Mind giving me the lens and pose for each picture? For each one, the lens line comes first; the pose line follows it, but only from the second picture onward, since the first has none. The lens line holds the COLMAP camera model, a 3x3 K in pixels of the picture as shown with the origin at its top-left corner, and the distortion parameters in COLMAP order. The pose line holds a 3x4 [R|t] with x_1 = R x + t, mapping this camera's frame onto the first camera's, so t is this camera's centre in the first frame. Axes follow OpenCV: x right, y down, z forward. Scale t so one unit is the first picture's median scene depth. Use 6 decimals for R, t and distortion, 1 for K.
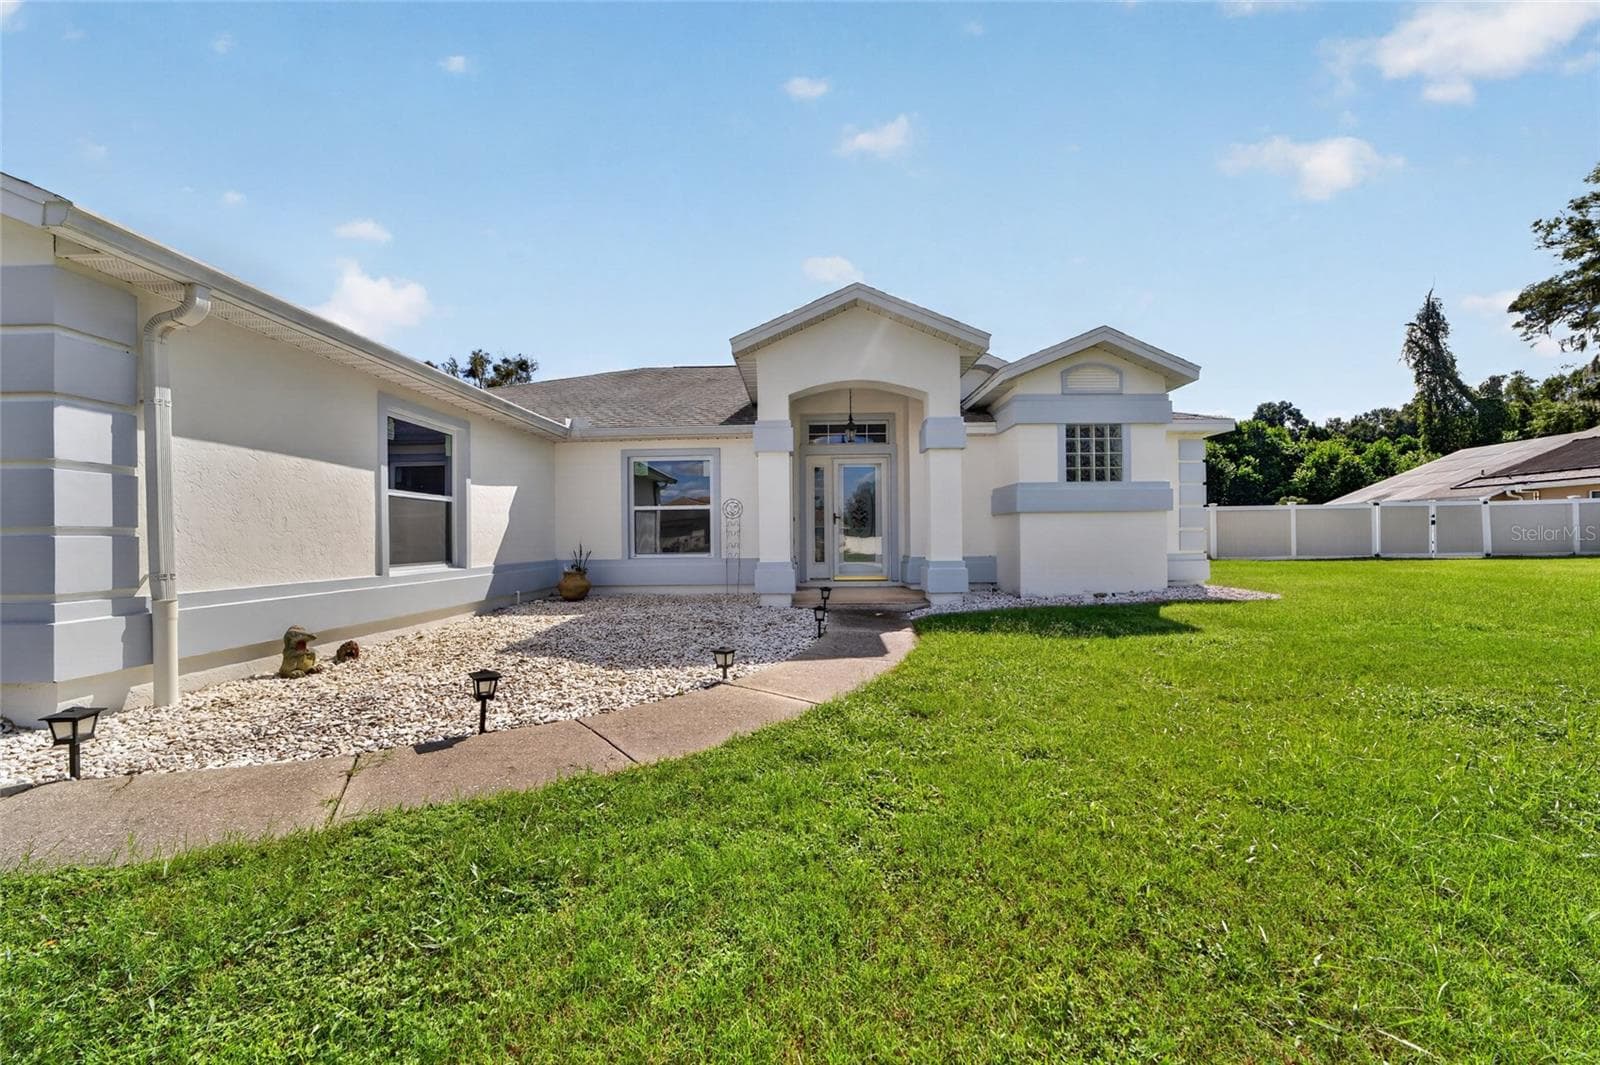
lens RADIAL K [[619.4, 0, 800.0], [0, 619.4, 532.5], [0, 0, 1]] dist [-0.040659, 0.010652]
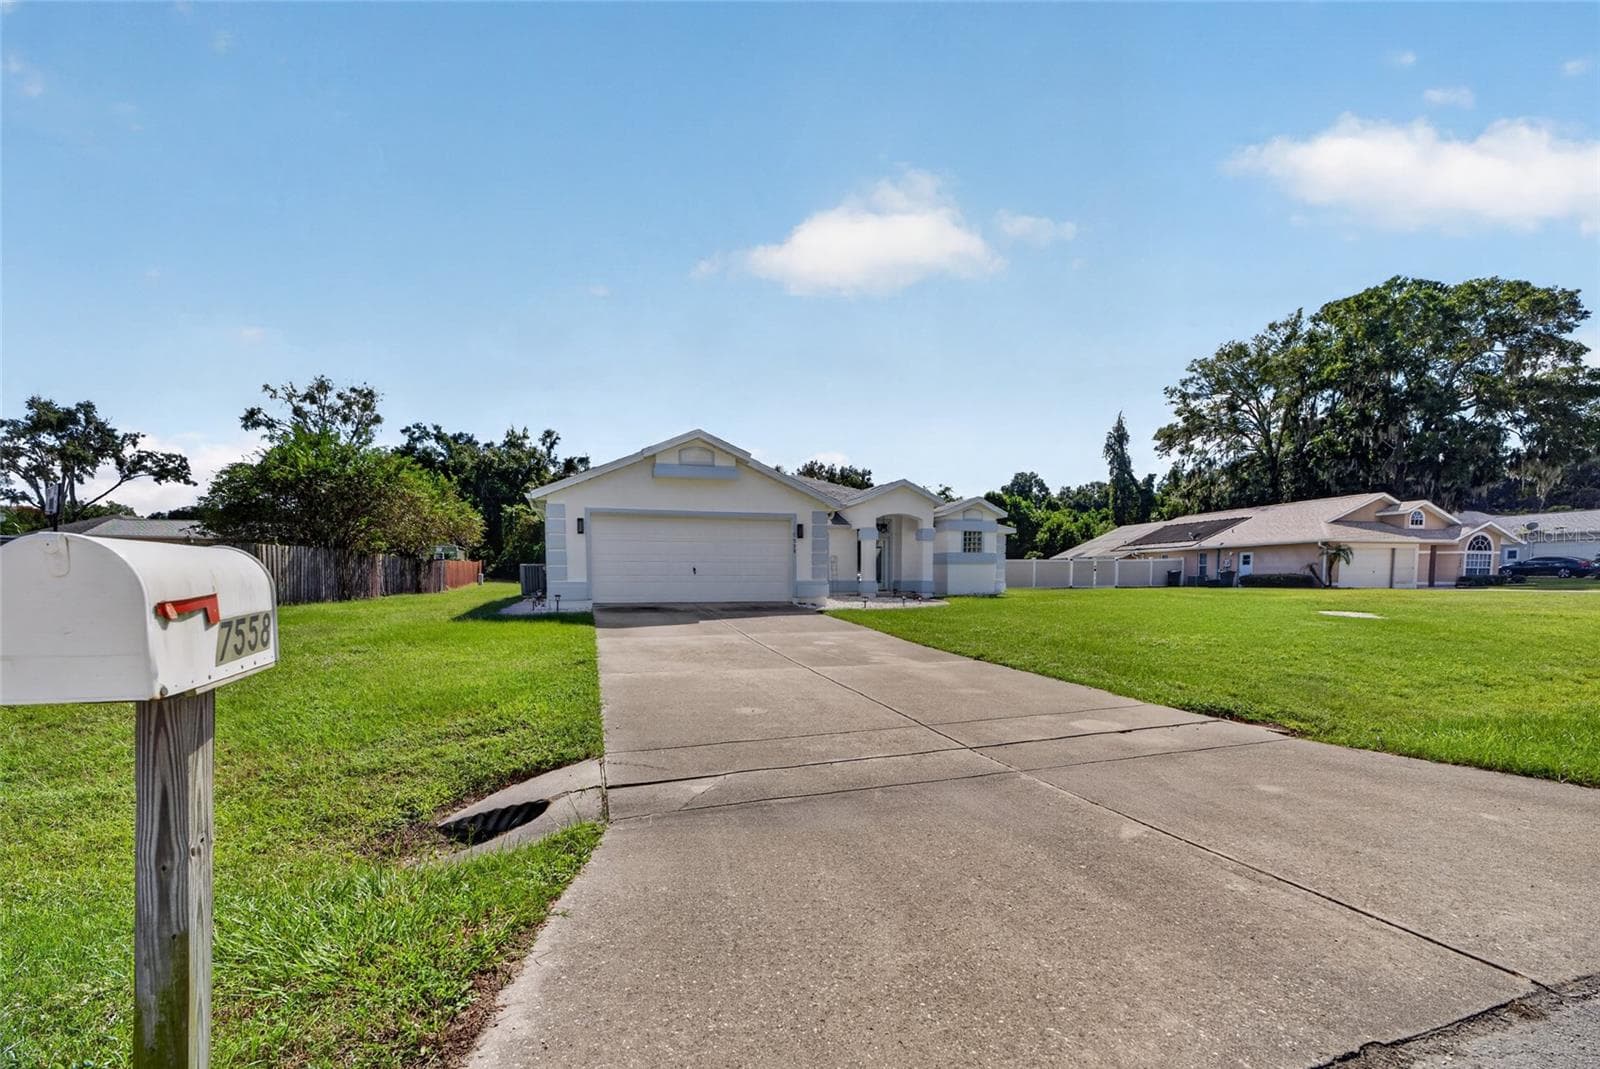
lens RADIAL K [[647.8, 0, 806.6], [0, 647.8, 625.7], [0, 0, 1]] dist [-0.025481, -0.000035]
pose [[0.941389, -0.016569, 0.336915, -0.353456], [-0.009631, 0.997066, 0.075944, 0.009315], [-0.337184, -0.074738, 0.938467, -0.438280]]
